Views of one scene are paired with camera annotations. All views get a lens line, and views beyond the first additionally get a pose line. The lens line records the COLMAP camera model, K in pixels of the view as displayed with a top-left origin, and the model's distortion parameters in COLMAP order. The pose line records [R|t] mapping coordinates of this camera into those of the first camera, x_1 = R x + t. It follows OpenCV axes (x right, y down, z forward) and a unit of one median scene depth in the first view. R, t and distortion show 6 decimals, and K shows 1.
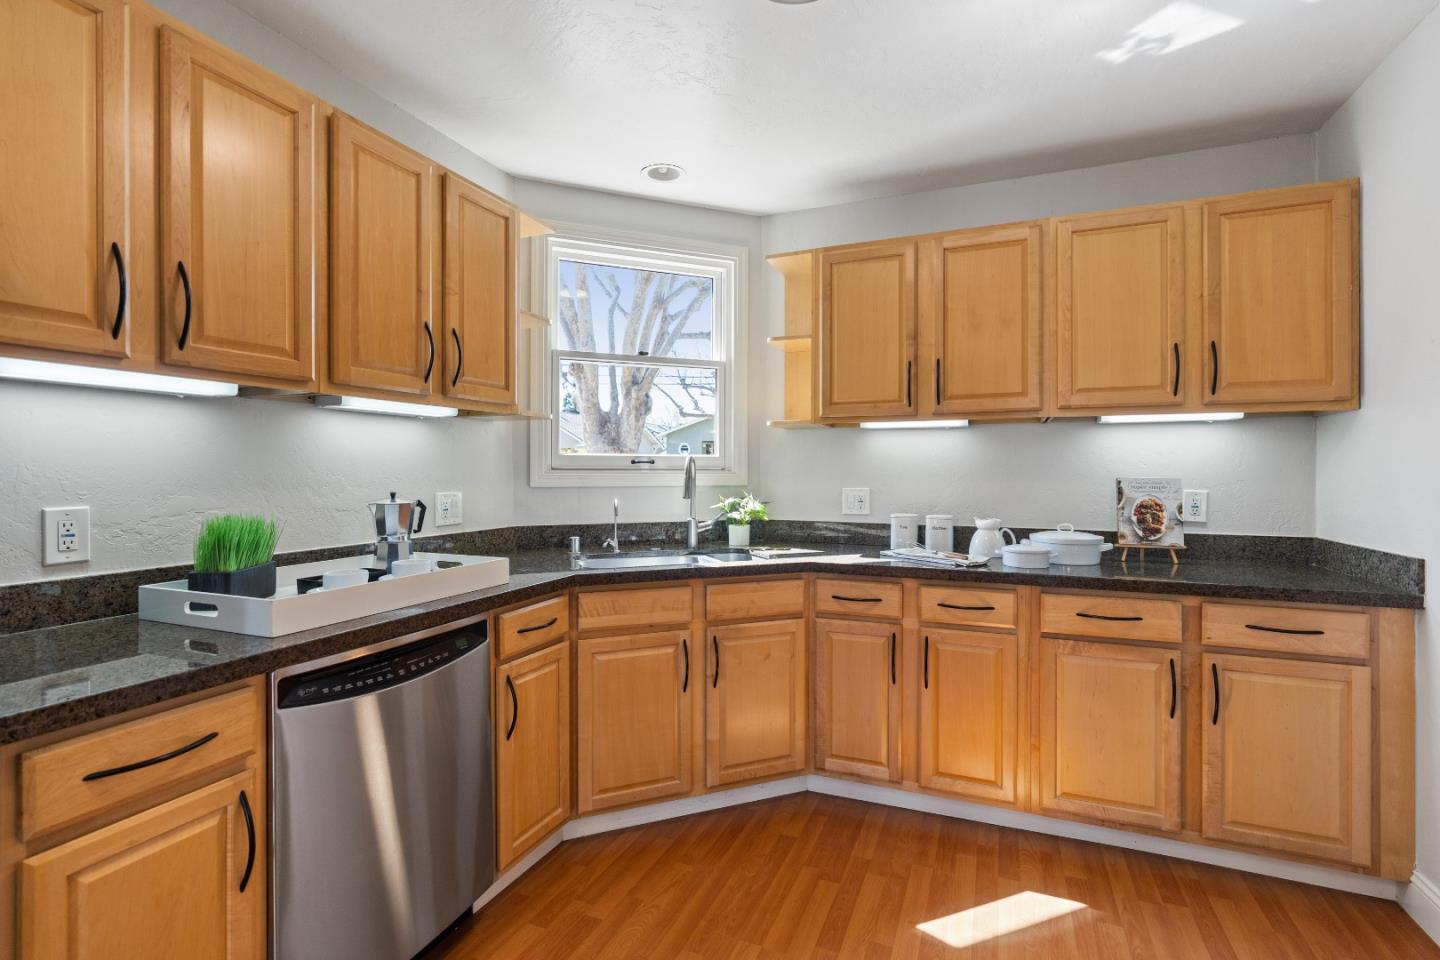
lens RADIAL K [[667.4, 0, 698.4], [0, 667.4, 468.7], [0, 0, 1]] dist [-0.011602, 0.003447]
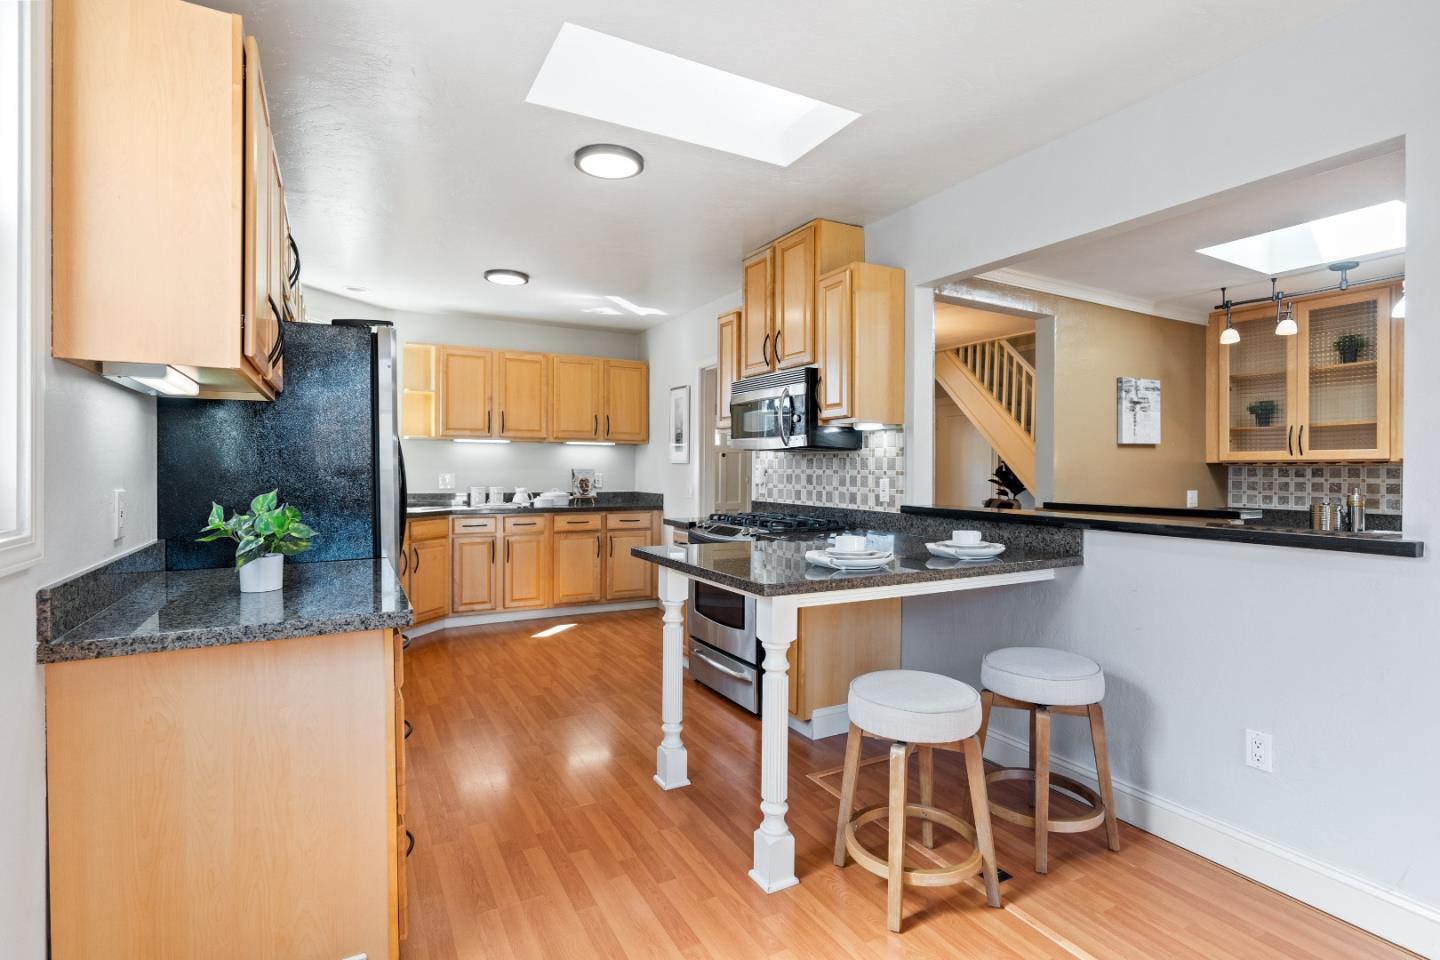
lens RADIAL K [[667.4, 0, 729.4], [0, 667.4, 468.1], [0, 0, 1]] dist [-0.011602, 0.003447]
pose [[0.600833, 0.006100, 0.799351, -0.988717], [-0.008406, 0.999964, -0.001312, 0.011661], [-0.799330, -0.005931, 0.600863, -0.917019]]
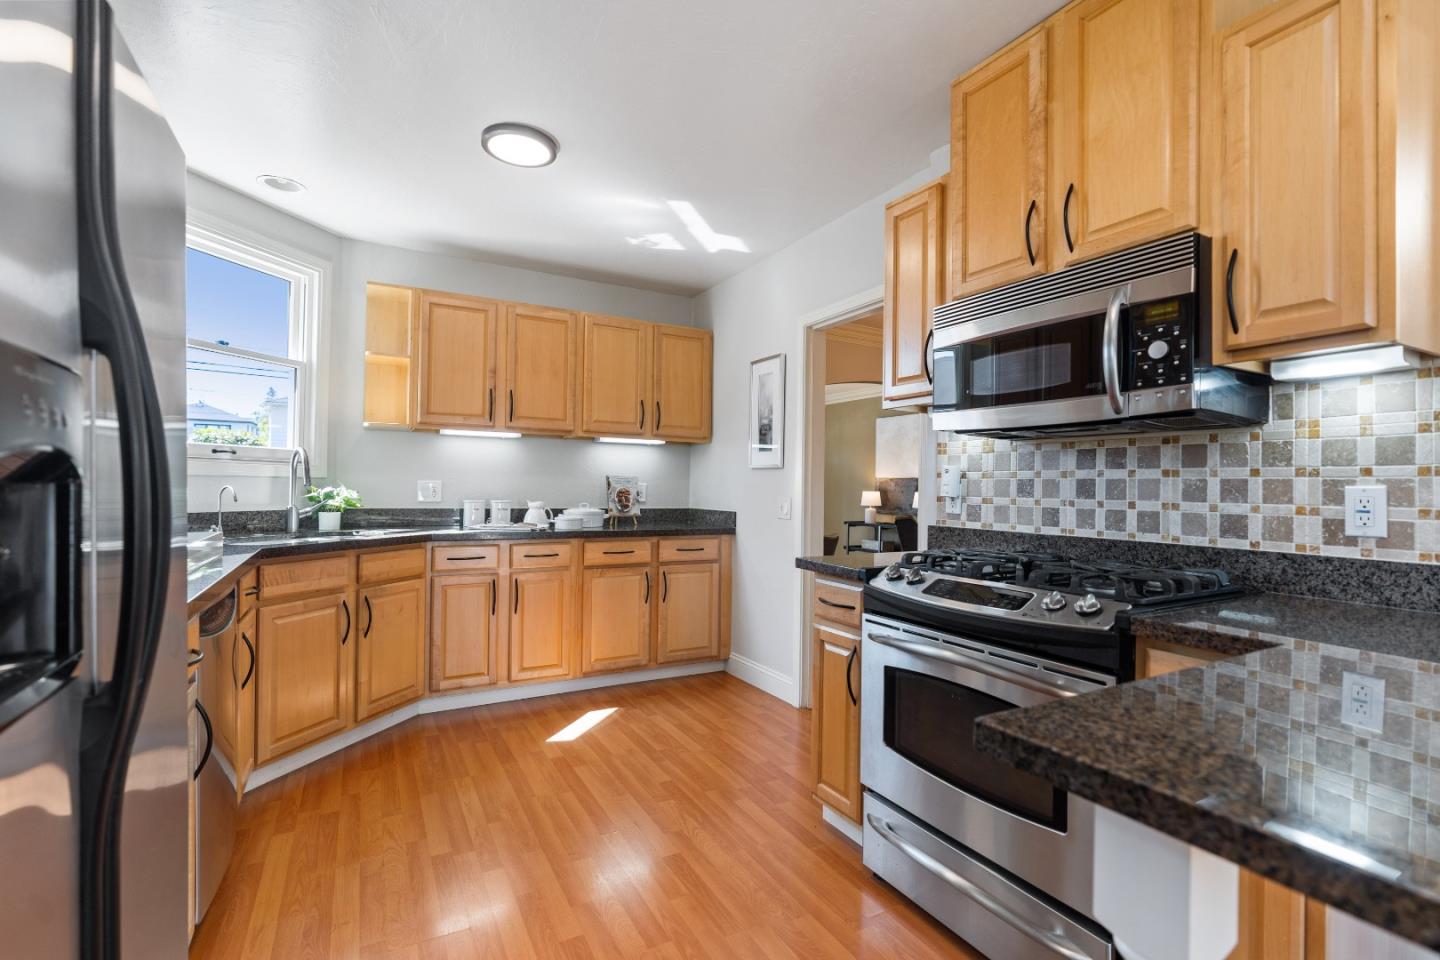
lens RADIAL K [[667.4, 0, 735.2], [0, 667.4, 472.4], [0, 0, 1]] dist [-0.011602, 0.003447]
pose [[0.603632, 0.025552, 0.796854, -0.552317], [-0.015892, 0.999673, -0.020016, 0.038009], [-0.797105, -0.000581, 0.603840, -0.283408]]
